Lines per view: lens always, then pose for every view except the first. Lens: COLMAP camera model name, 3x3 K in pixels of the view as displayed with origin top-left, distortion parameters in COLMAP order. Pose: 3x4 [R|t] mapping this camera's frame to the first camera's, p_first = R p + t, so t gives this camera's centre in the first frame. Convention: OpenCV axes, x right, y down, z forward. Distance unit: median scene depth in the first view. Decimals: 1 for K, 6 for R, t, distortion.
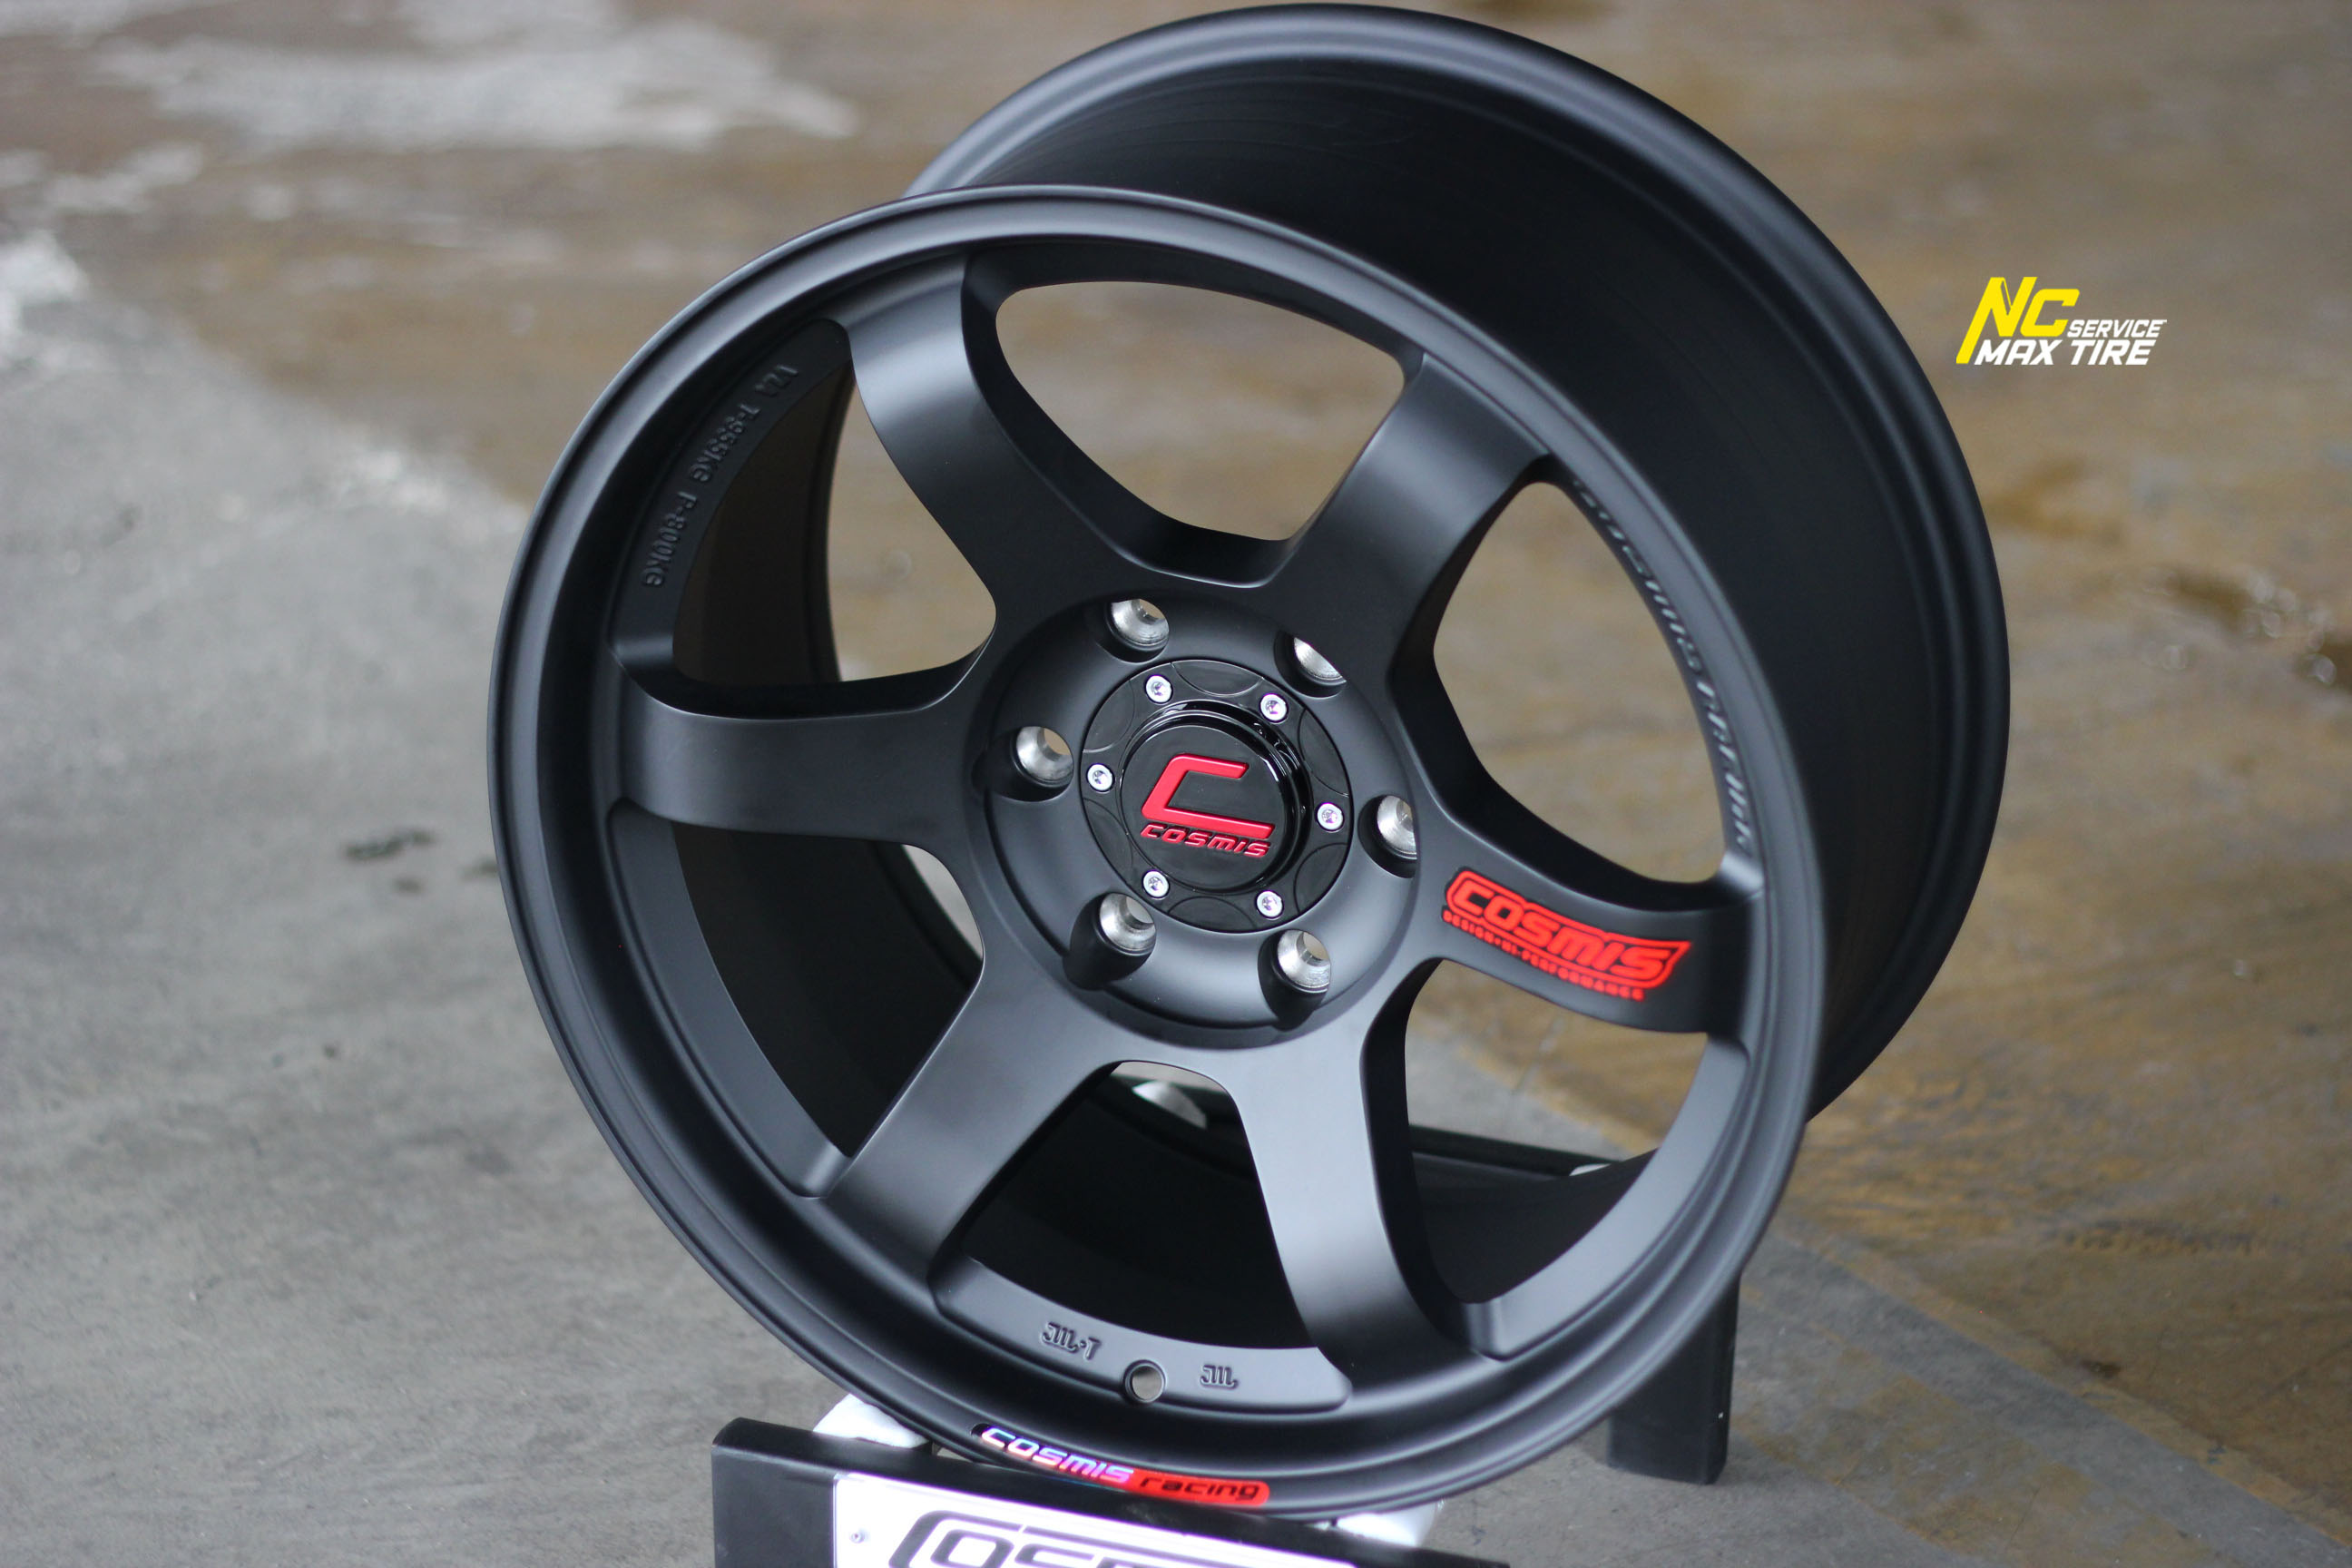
lens RADIAL K [[5668.4, 0, 1176.0], [0, 5668.4, 784.0], [0, 0, 1]] dist [-0.084890, 0.232145]
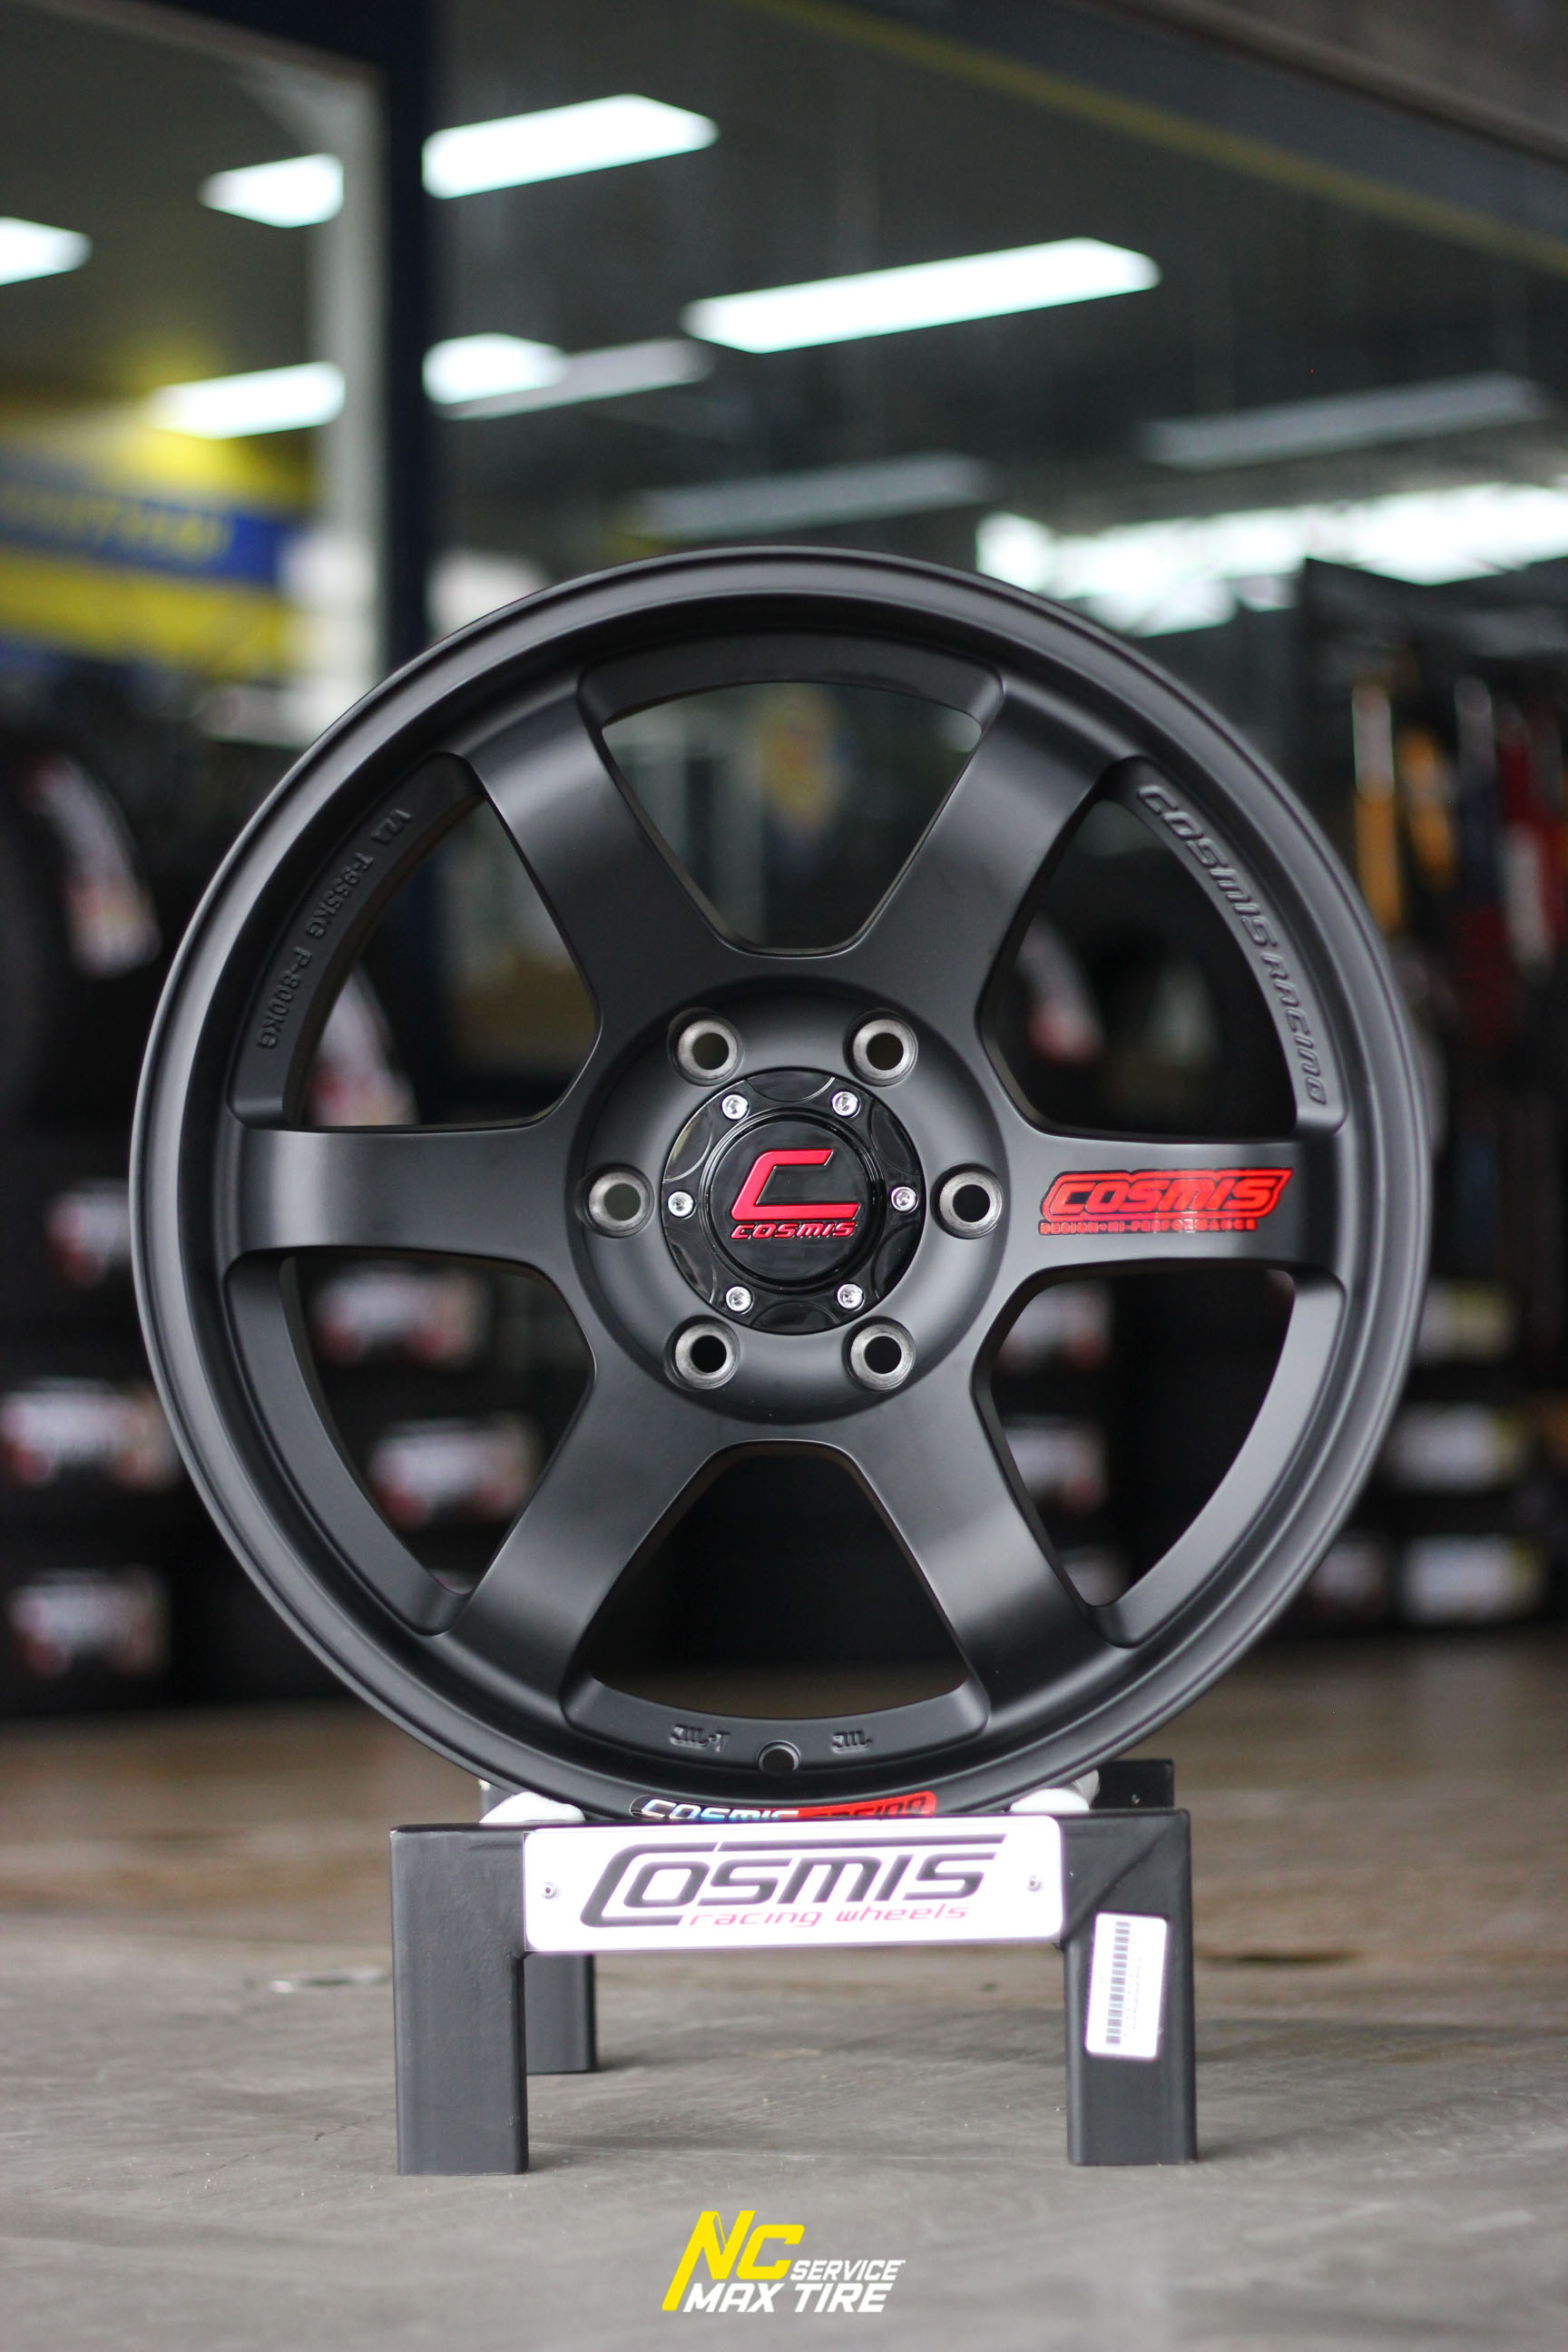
lens RADIAL K [[5668.4, 0, 784.0], [0, 5668.4, 1176.0], [0, 0, 1]] dist [-0.084890, 0.232145]
pose [[0.956157, -0.026387, 0.291663, -0.317984], [0.147297, 0.904121, -0.401085, 0.442244], [-0.253115, 0.426461, 0.868368, 0.039448]]
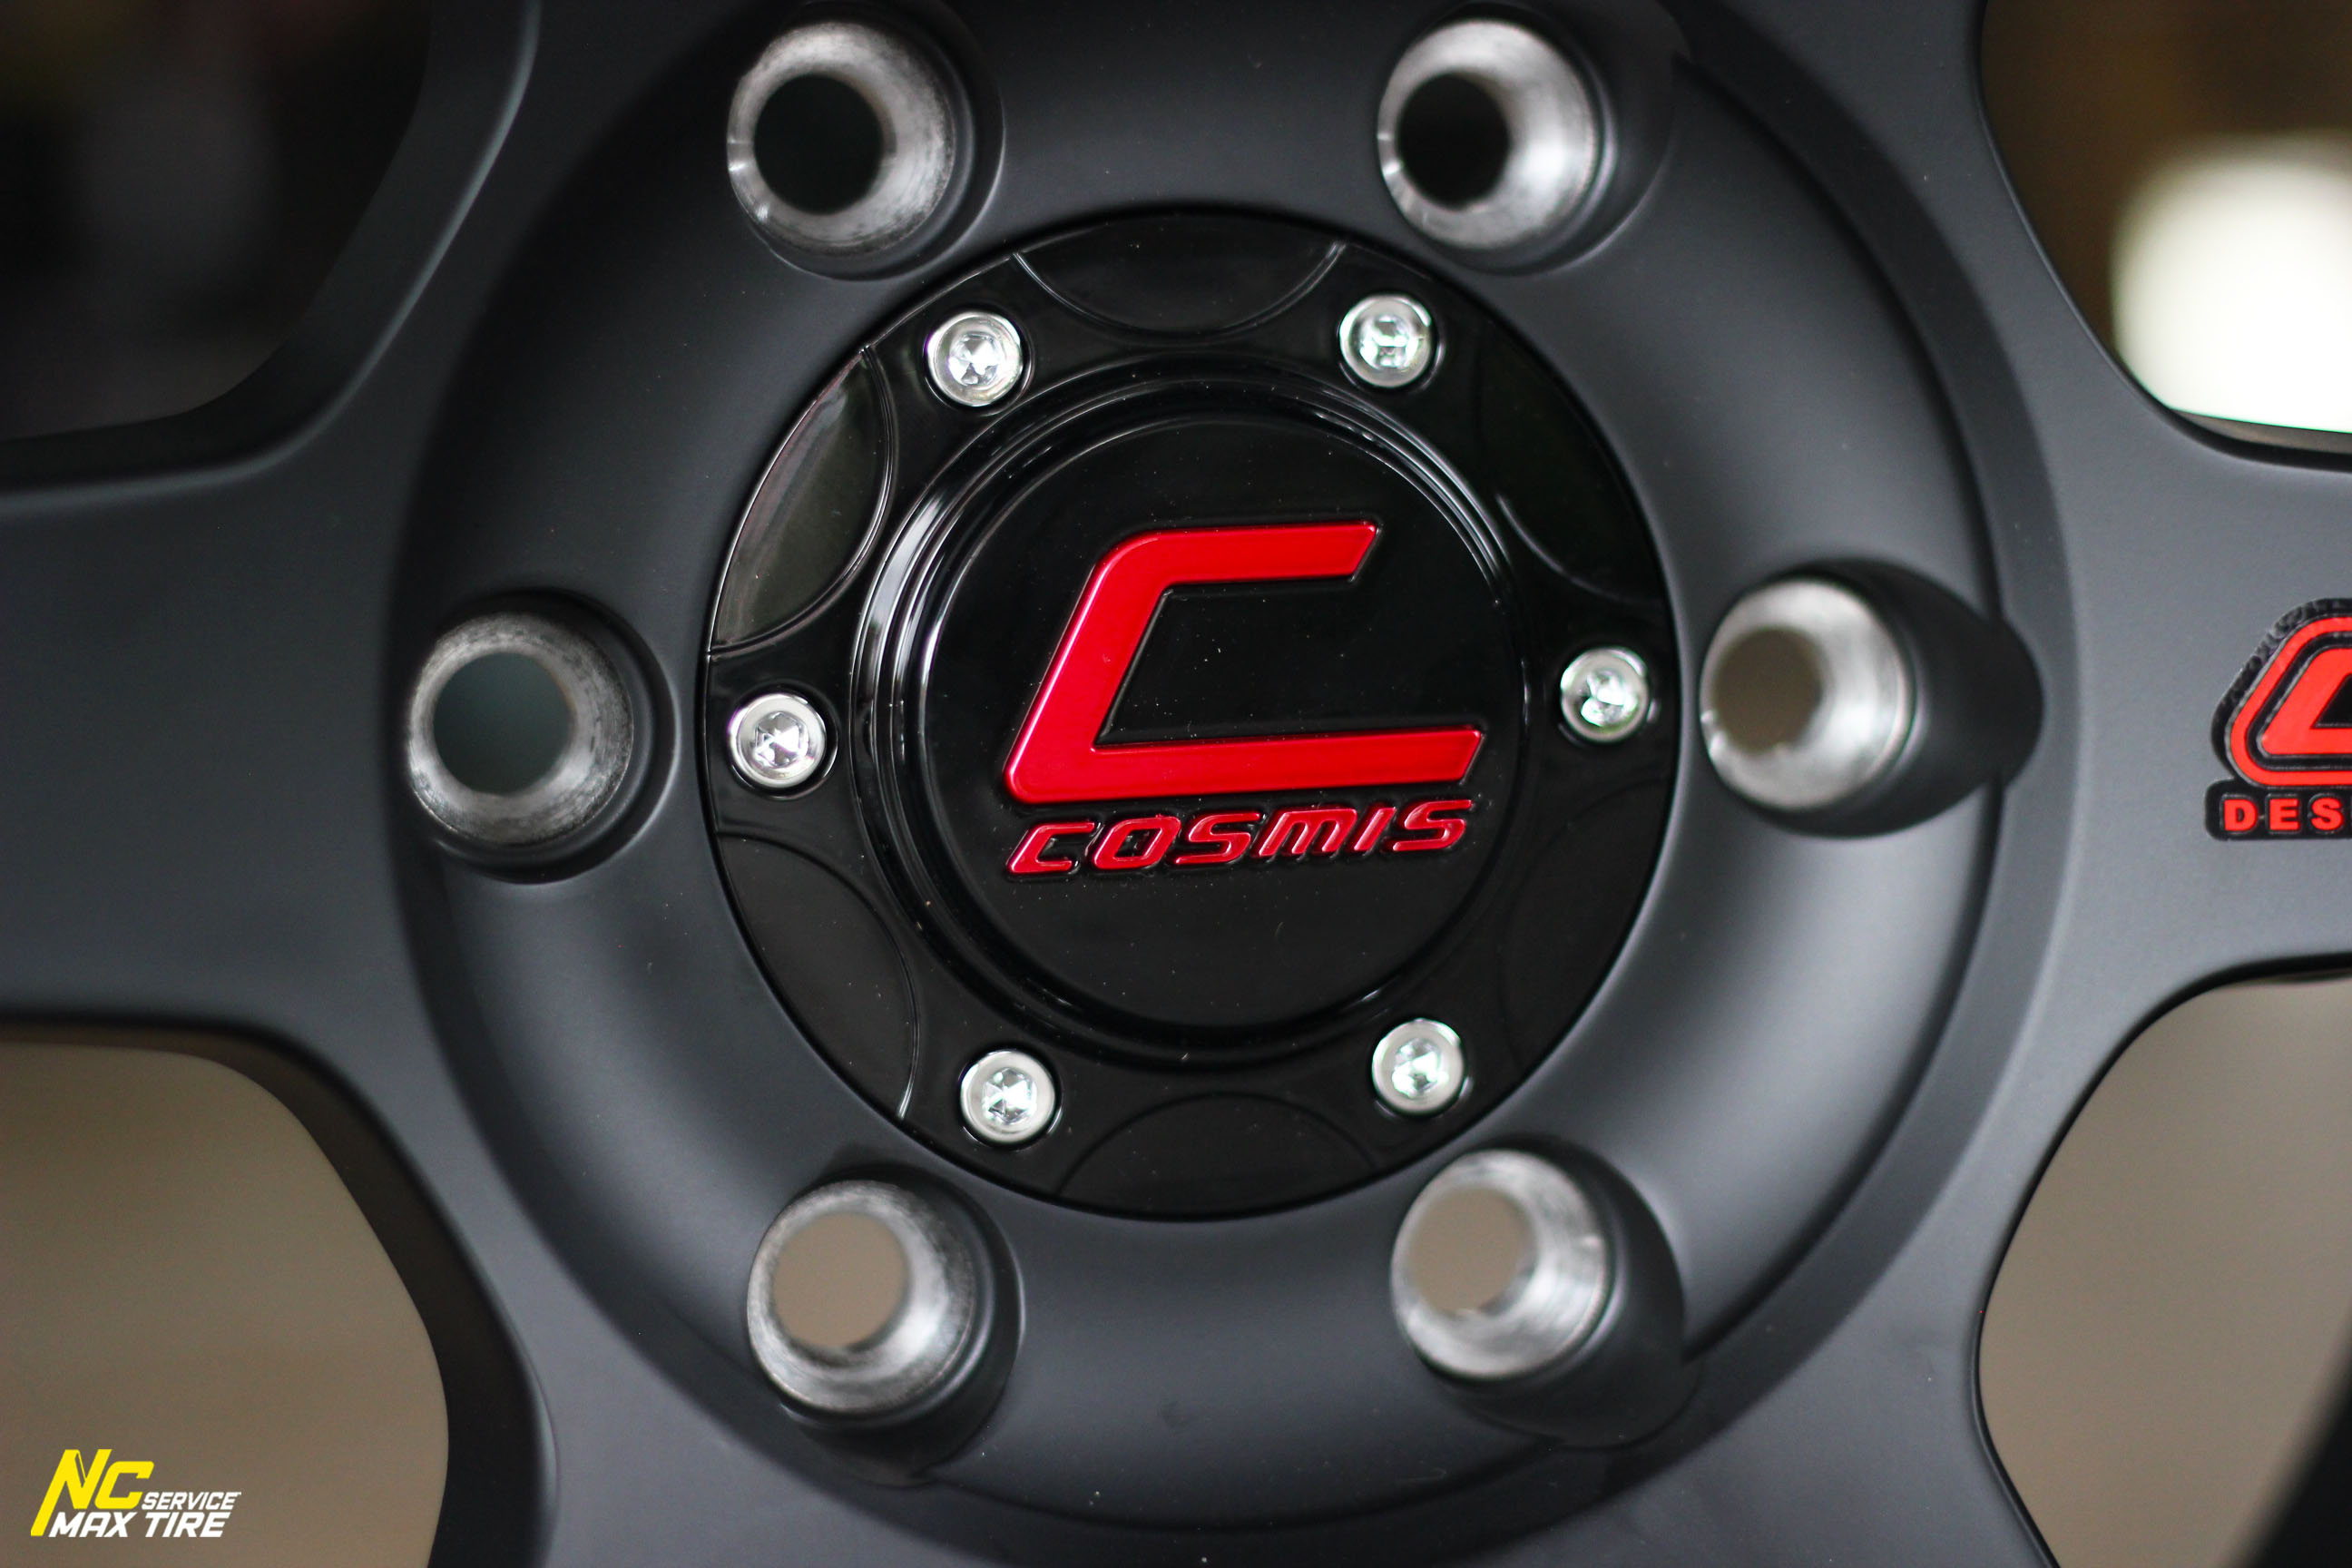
lens RADIAL K [[5252.2, 0, 1176.0], [0, 5252.2, 784.0], [0, 0, 1]] dist [-0.274366, 0.361016]
pose [[0.819352, -0.087489, 0.566575, -0.147529], [0.273599, 0.928153, -0.252341, 0.073340], [-0.503792, 0.361770, 0.784421, 0.793930]]
